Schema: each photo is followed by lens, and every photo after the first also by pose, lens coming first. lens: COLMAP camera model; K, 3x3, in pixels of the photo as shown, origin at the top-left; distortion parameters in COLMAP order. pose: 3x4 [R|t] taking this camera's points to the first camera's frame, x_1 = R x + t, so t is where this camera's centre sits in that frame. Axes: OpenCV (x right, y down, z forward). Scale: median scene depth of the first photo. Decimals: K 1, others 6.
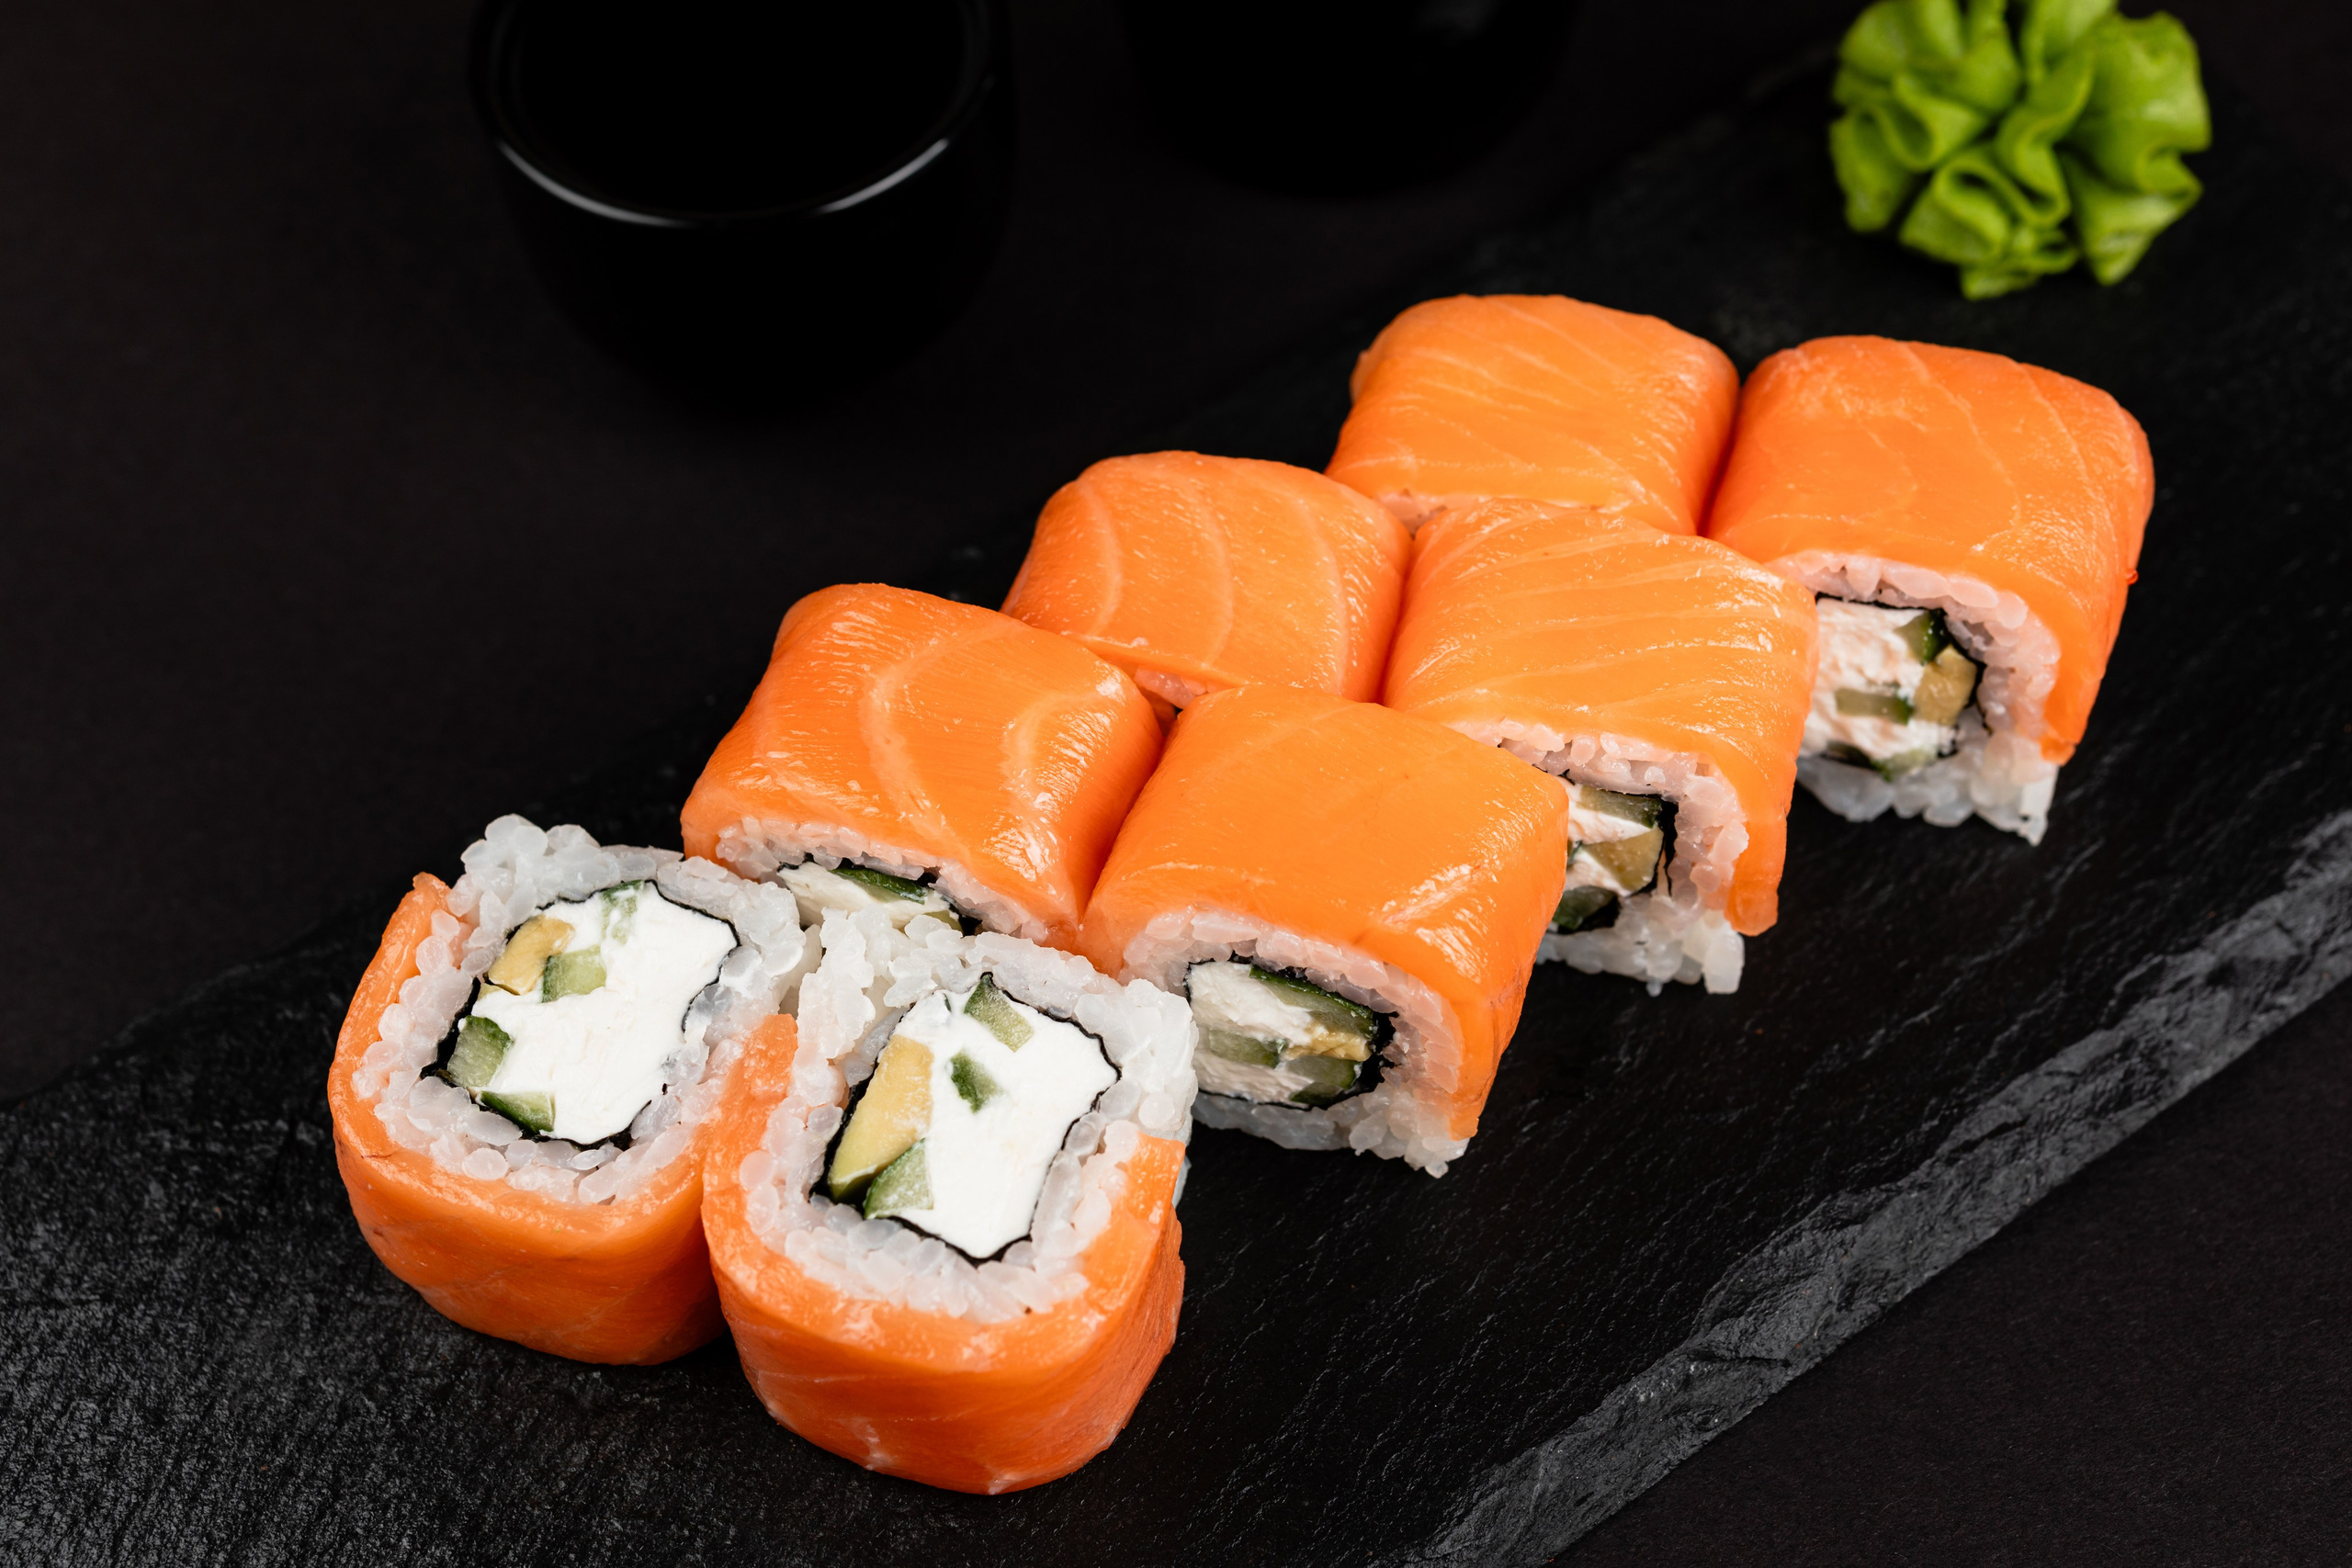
lens RADIAL K [[3497.8, 0, 1157.9], [0, 3497.8, 785.5], [0, 0, 1]] dist [0.167669, -0.138272]
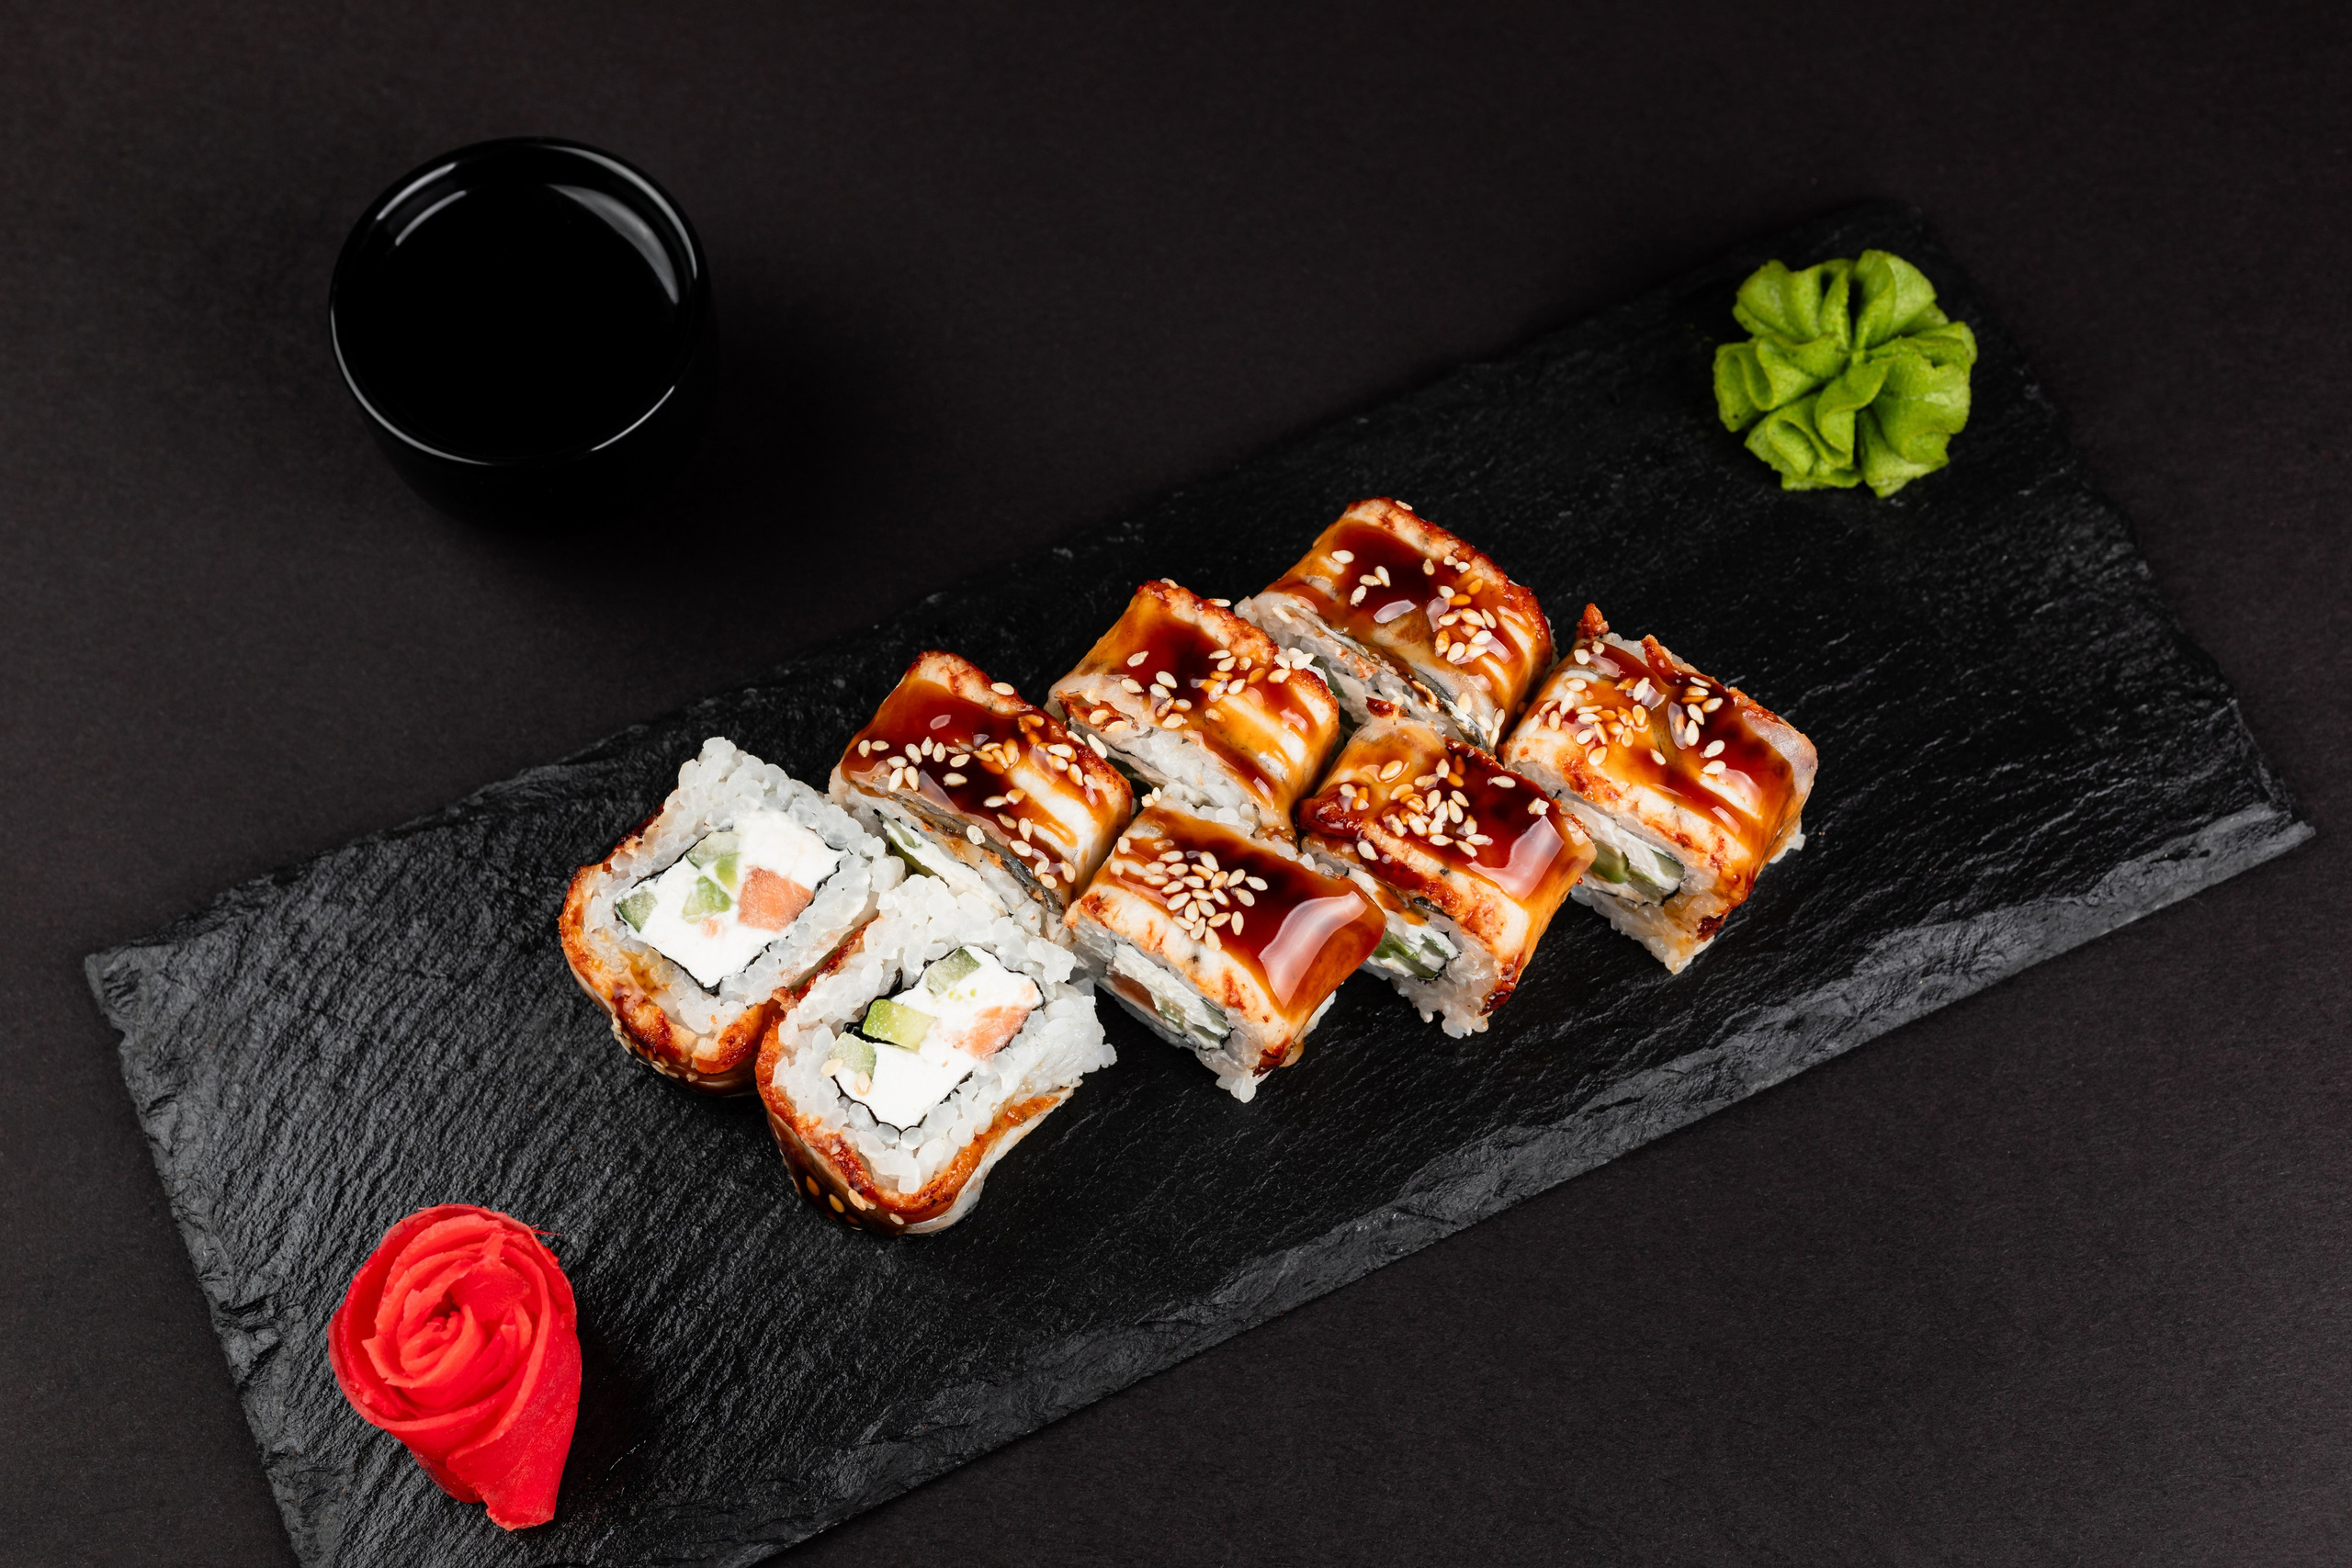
lens RADIAL K [[3455.1, 0, 1100.1], [0, 3455.1, 796.2], [0, 0, 1]] dist [0.142092, 0.027074]
pose [[0.980925, 0.188858, -0.046030, 0.054764], [-0.172681, 0.955343, 0.239792, -0.370578], [0.089261, -0.227270, 0.969732, -0.502812]]
